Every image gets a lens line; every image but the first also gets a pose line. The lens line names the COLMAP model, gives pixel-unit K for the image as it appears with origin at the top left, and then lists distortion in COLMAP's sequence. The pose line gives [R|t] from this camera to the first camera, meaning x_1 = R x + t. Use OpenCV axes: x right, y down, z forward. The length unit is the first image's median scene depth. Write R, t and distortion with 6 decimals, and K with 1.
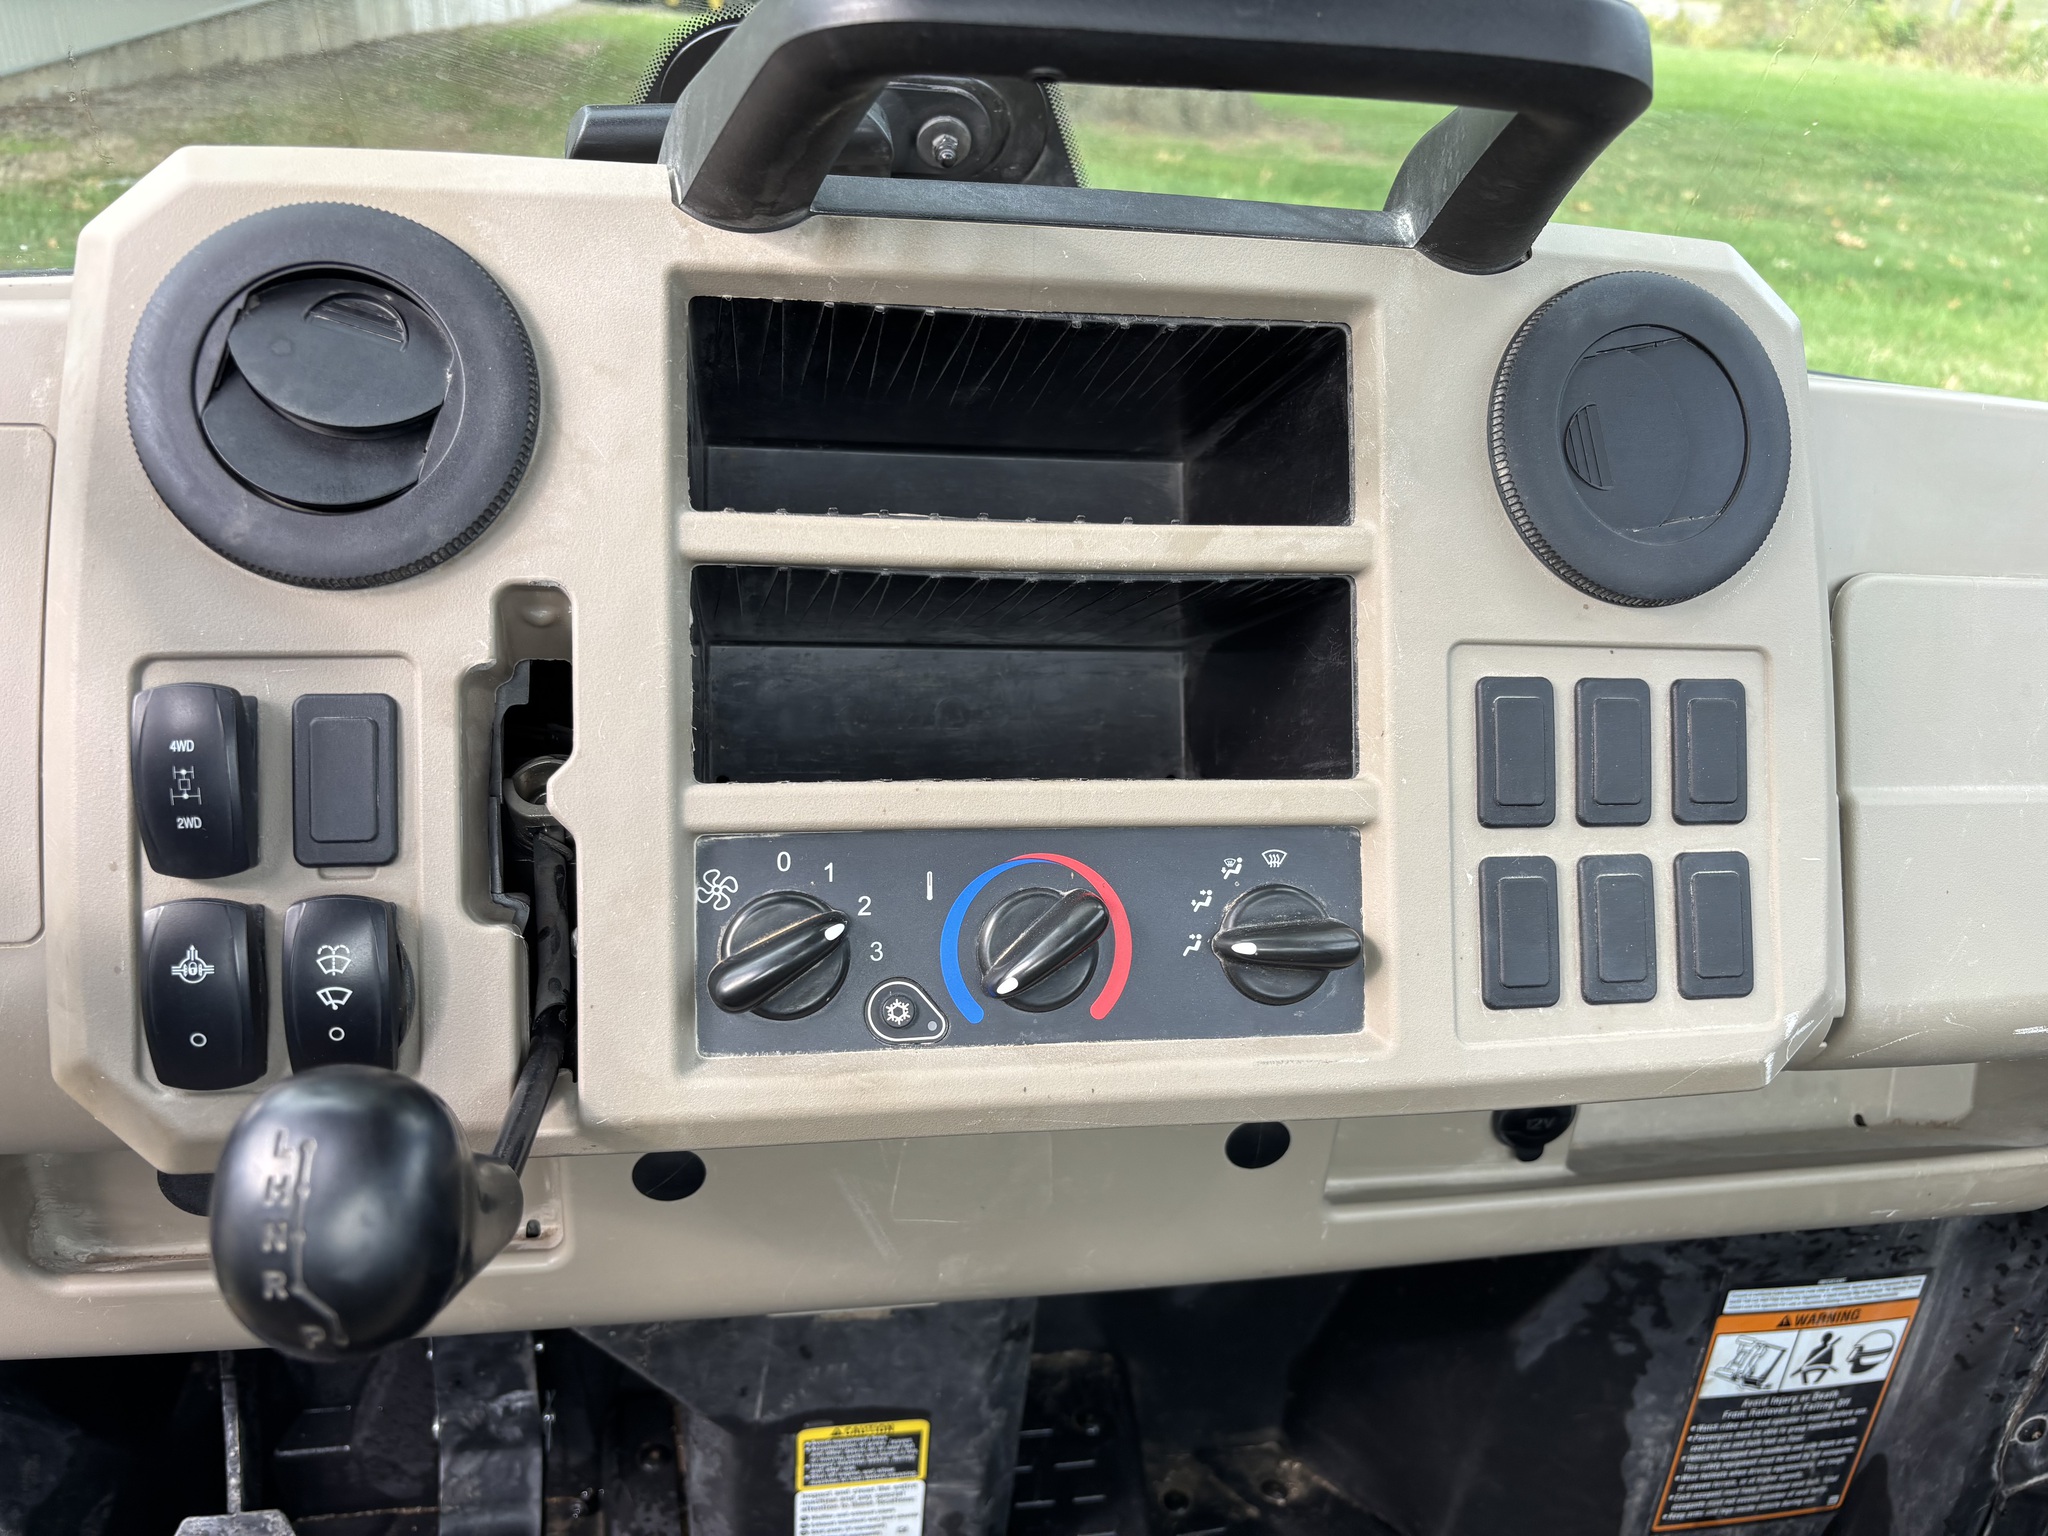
lens RADIAL K [[1540.4, 0, 1078.5], [0, 1540.4, 759.2], [0, 0, 1]] dist [0.041684, -0.054742]
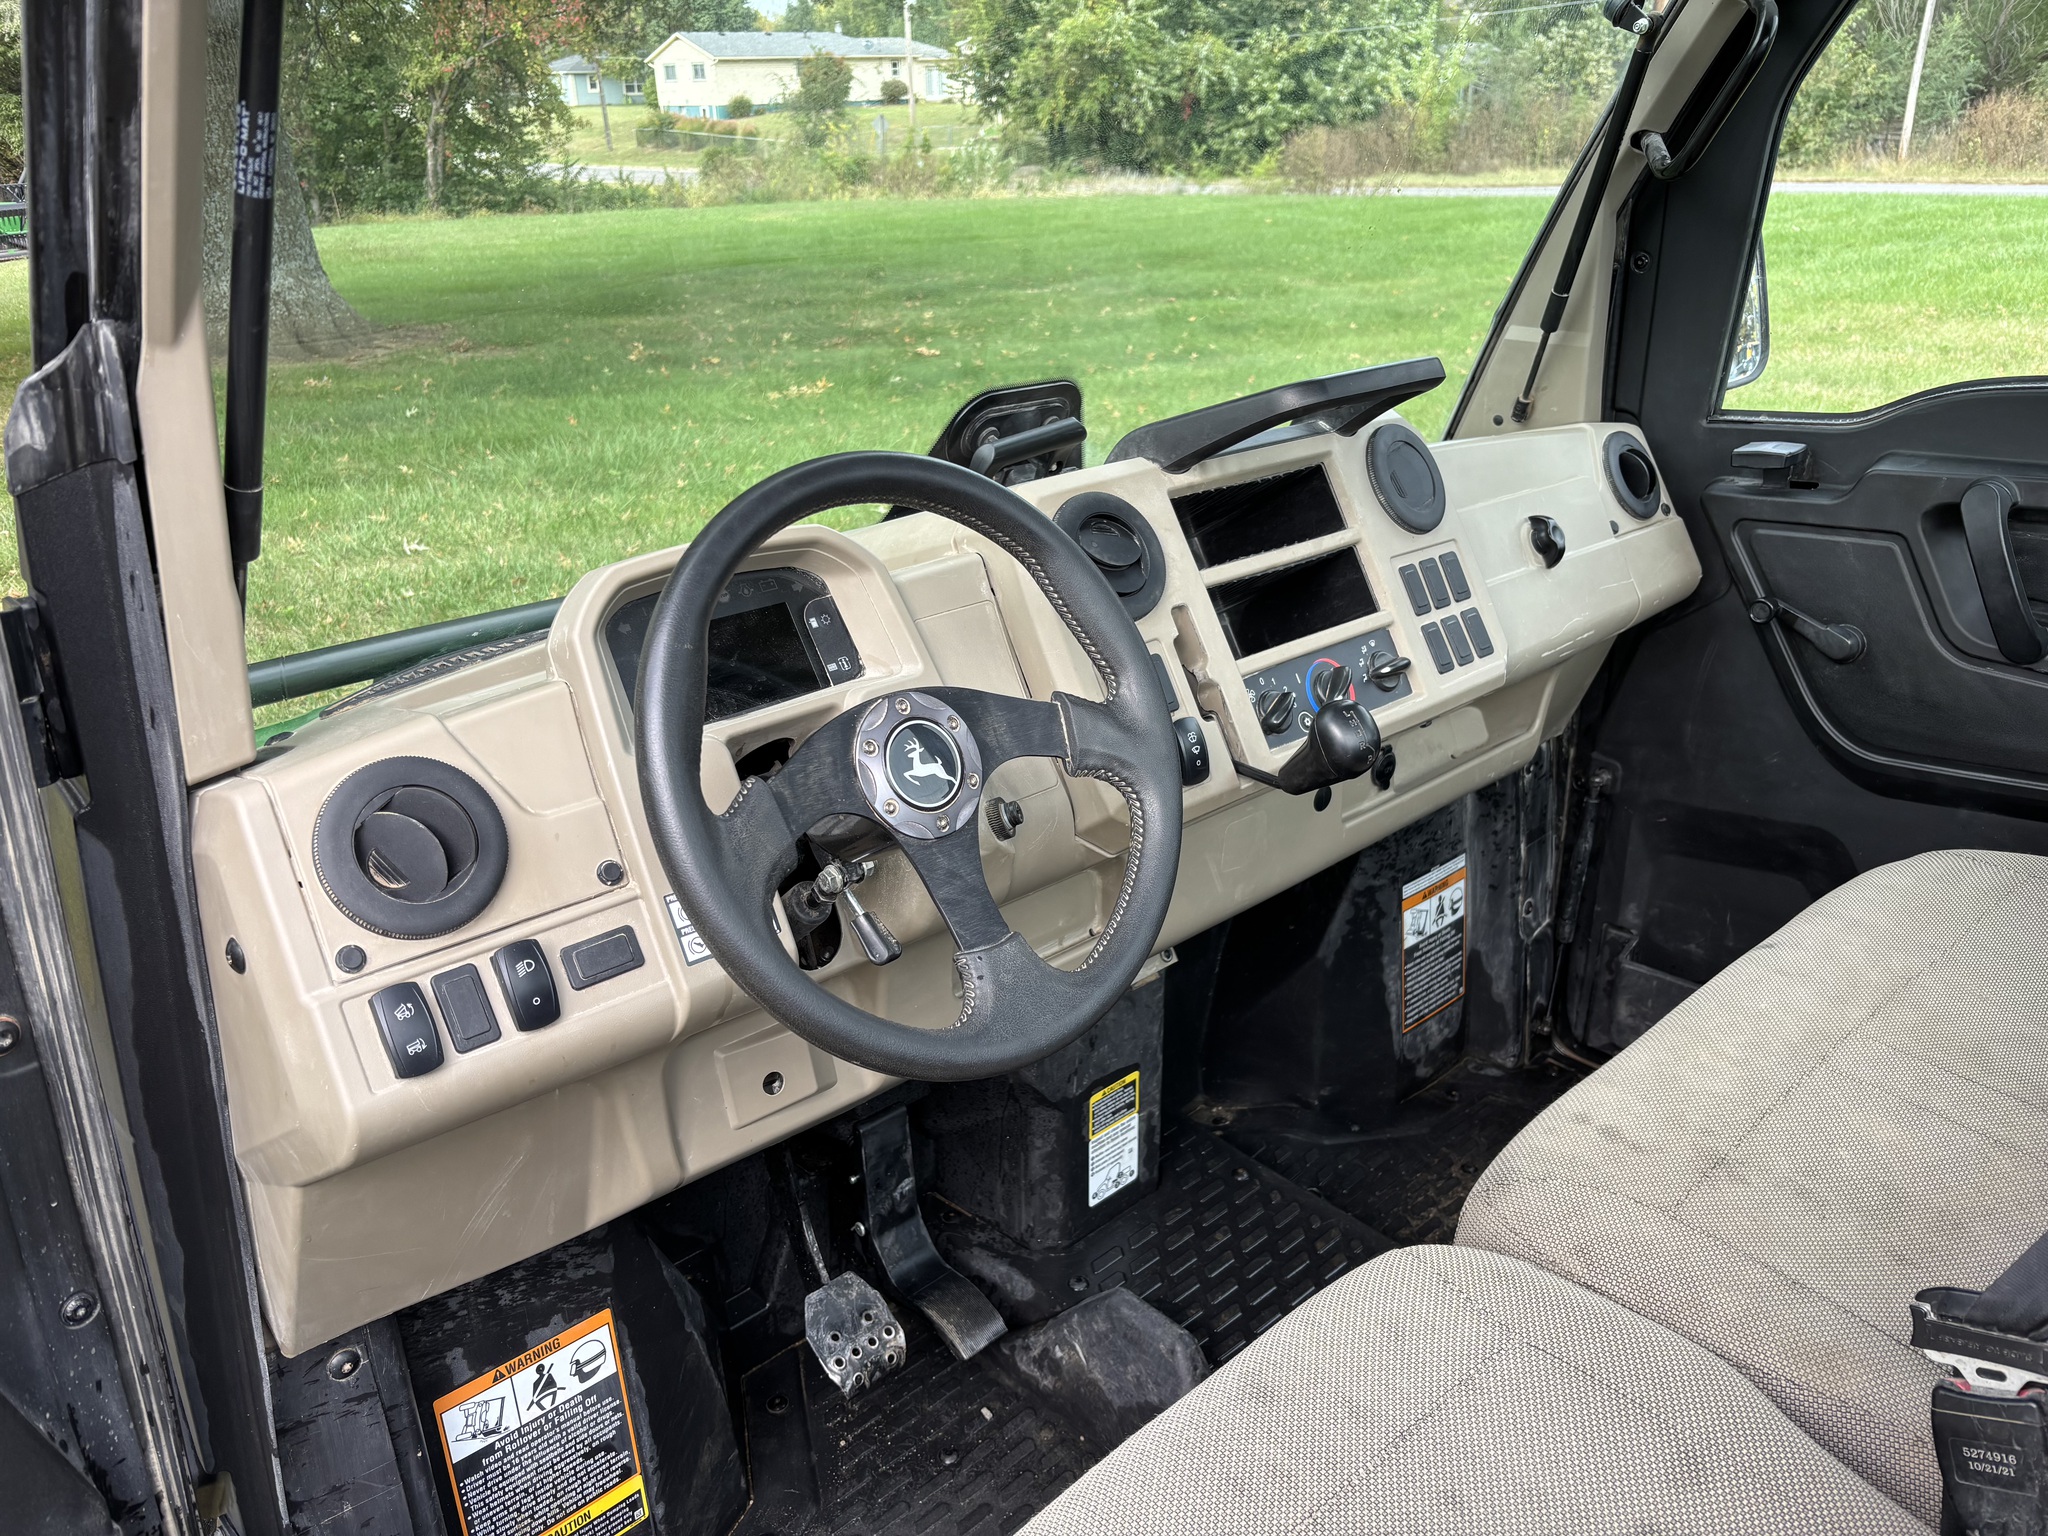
lens RADIAL K [[1540.4, 0, 1026.5], [0, 1540.4, 752.6], [0, 0, 1]] dist [0.041684, -0.054742]
pose [[0.834816, -0.292391, 0.466465, -0.857357], [0.334785, 0.942256, -0.008526, 0.031026], [-0.437037, 0.163283, 0.884498, -0.578159]]
